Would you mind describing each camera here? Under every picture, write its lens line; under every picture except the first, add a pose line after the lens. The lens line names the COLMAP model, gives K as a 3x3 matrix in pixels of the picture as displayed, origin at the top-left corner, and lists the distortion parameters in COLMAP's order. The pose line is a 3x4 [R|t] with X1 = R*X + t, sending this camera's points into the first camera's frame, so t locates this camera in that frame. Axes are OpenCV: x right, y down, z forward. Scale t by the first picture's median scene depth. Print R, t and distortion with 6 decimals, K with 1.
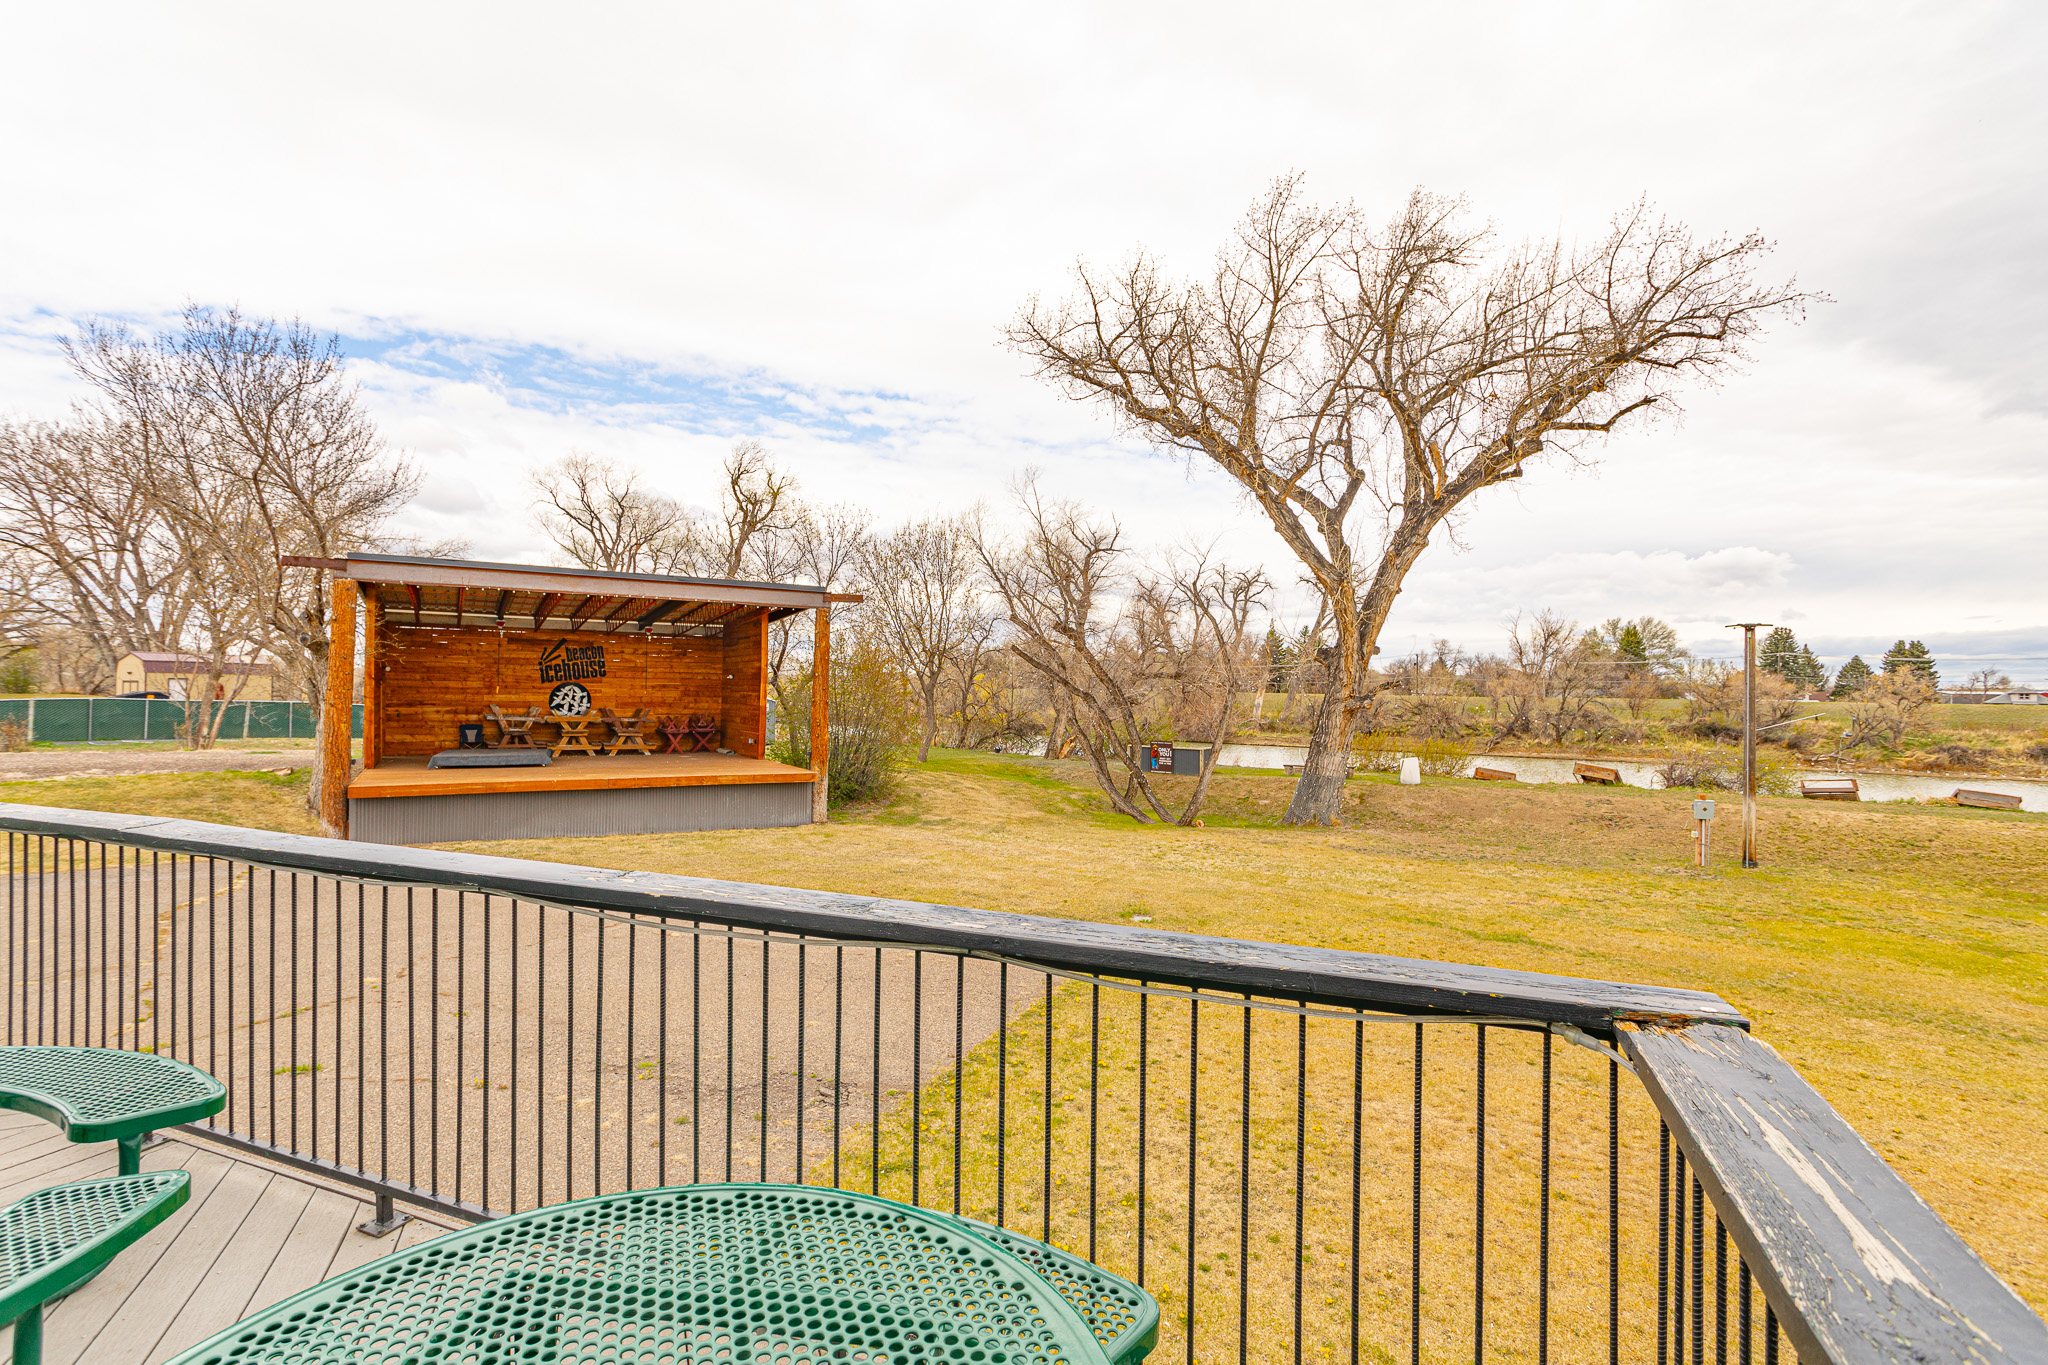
lens RADIAL K [[977.6, 0, 1029.9], [0, 977.6, 681.4], [0, 0, 1]] dist [0.015655, 0.000820]
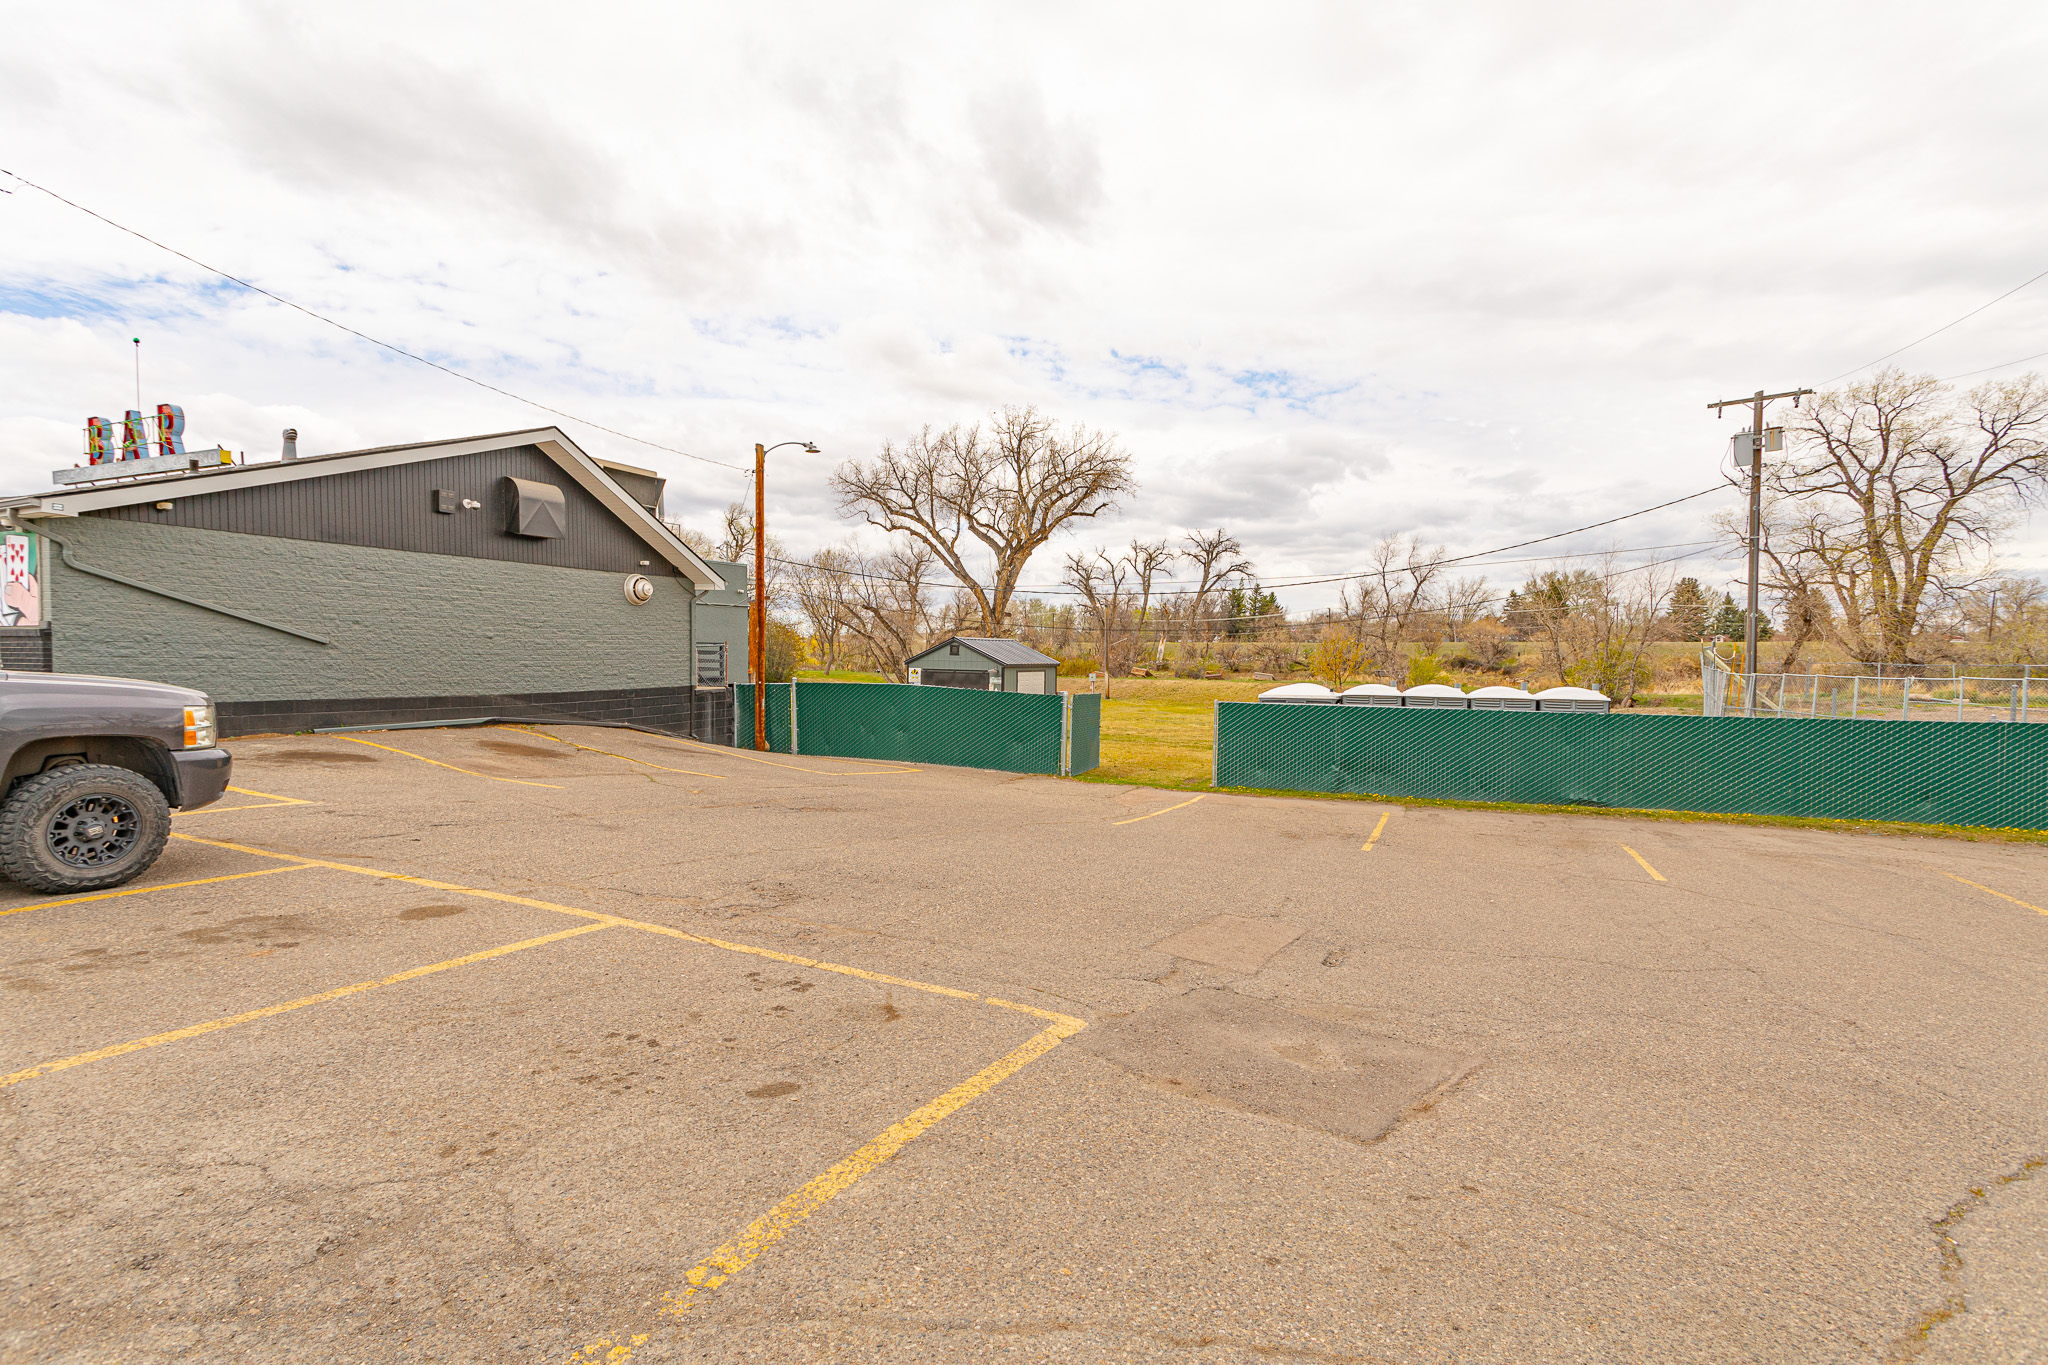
lens RADIAL K [[979.2, 0, 1024.0], [0, 979.2, 682.5], [0, 0, 1]] dist [0.010919, 0.000929]
pose [[0.998267, -0.013085, -0.057373, 0.444464], [0.015614, 0.998916, 0.043859, 0.023547], [0.056737, -0.044678, 0.997389, -1.028627]]
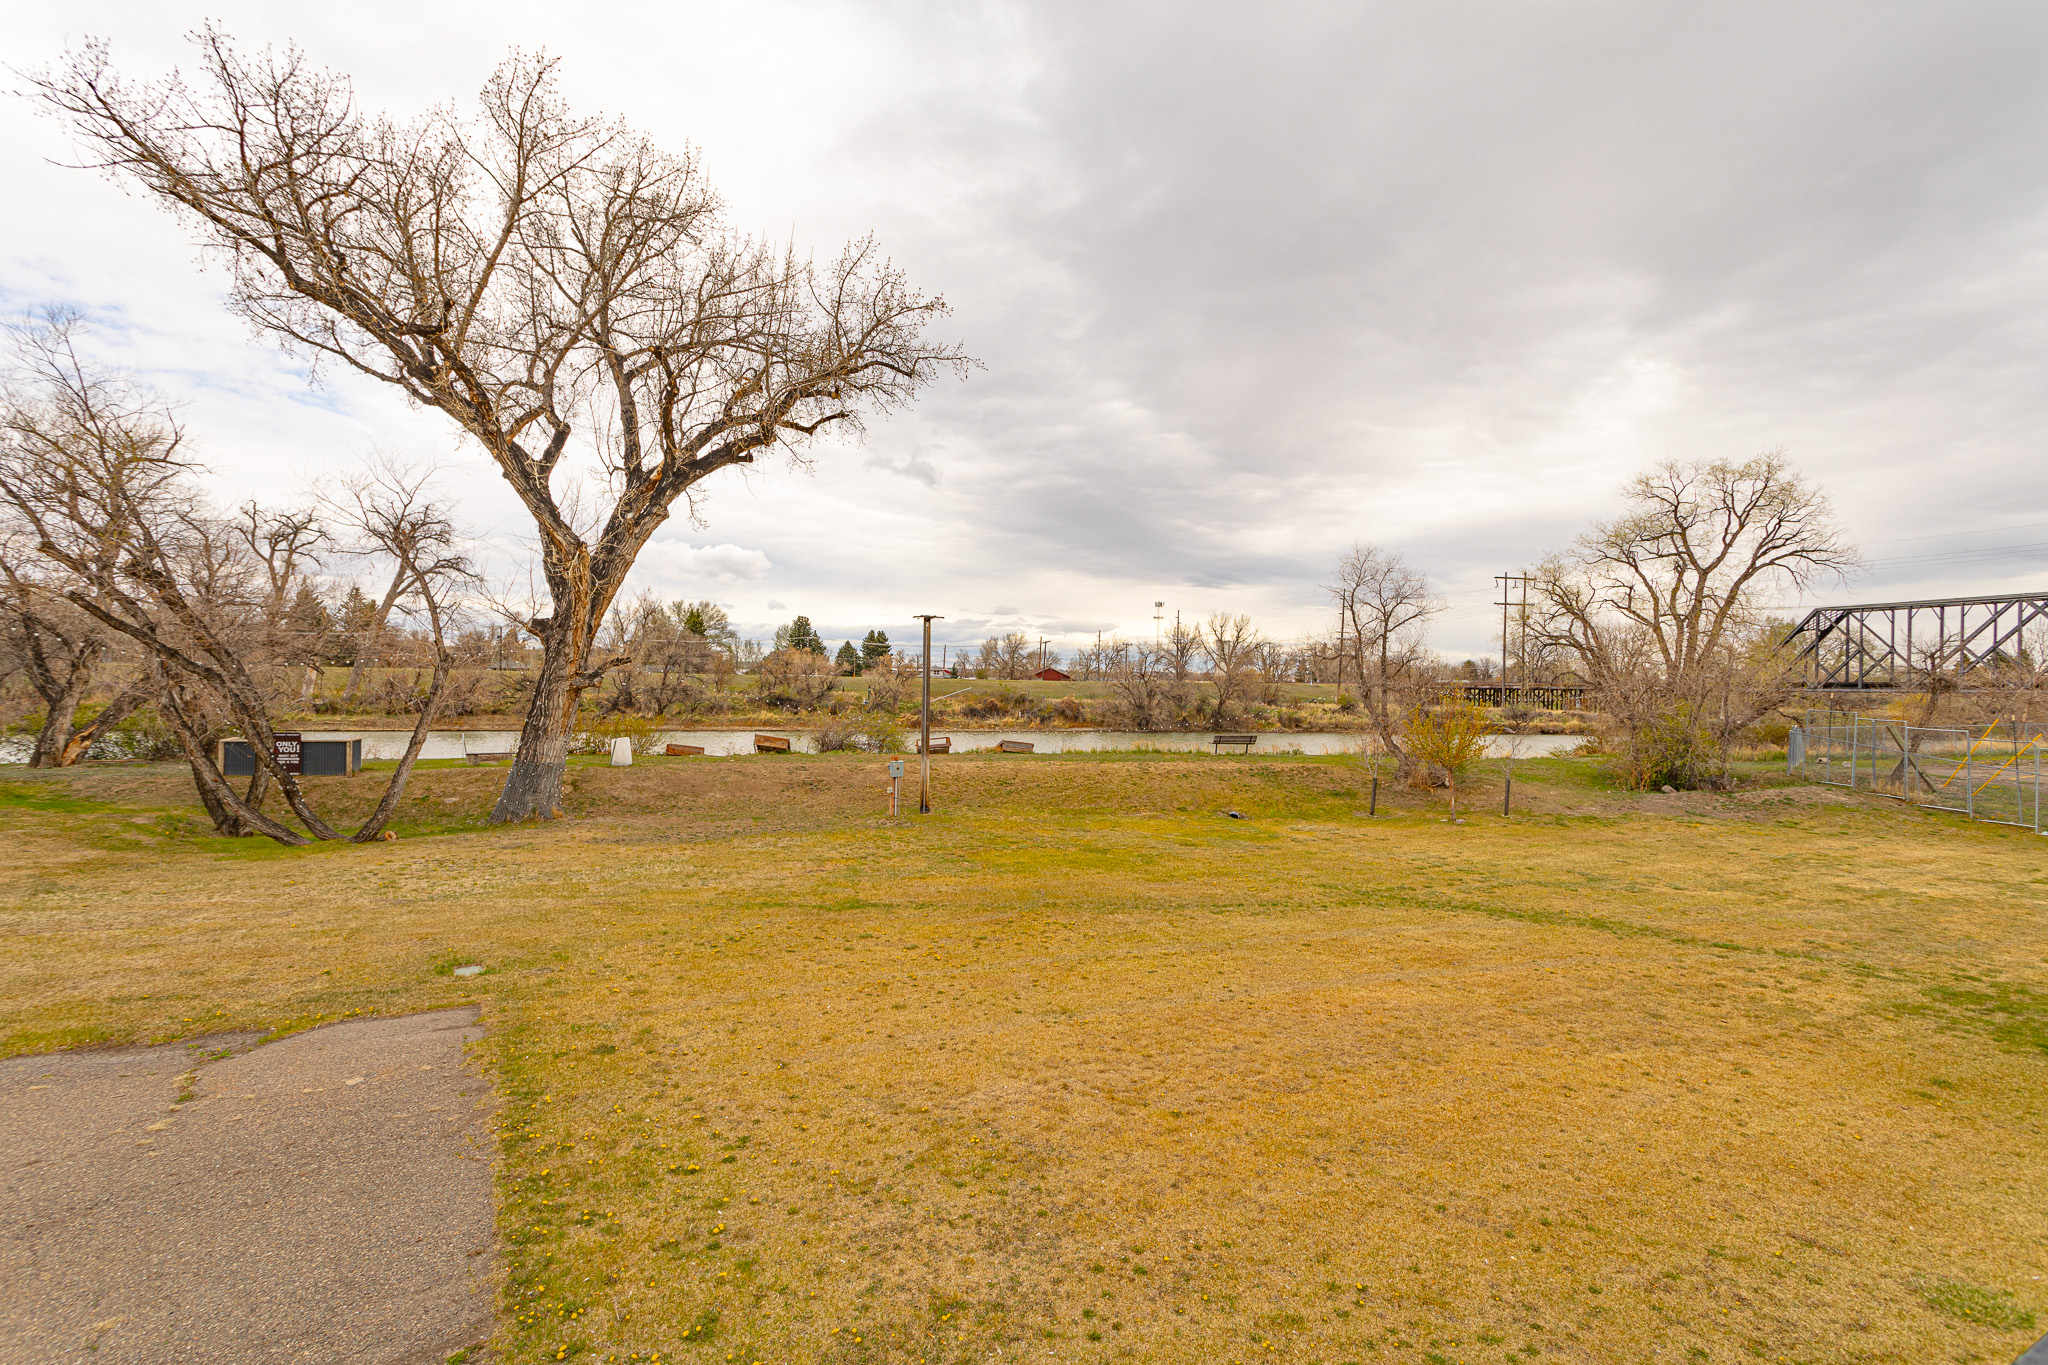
lens RADIAL K [[979.2, 0, 1024.0], [0, 979.2, 682.5], [0, 0, 1]] dist [0.010919, 0.000929]
pose [[0.627555, -0.006206, 0.778548, -0.112142], [-0.014769, 0.999693, 0.019873, -0.000574], [-0.778432, -0.023970, 0.627271, 0.104191]]
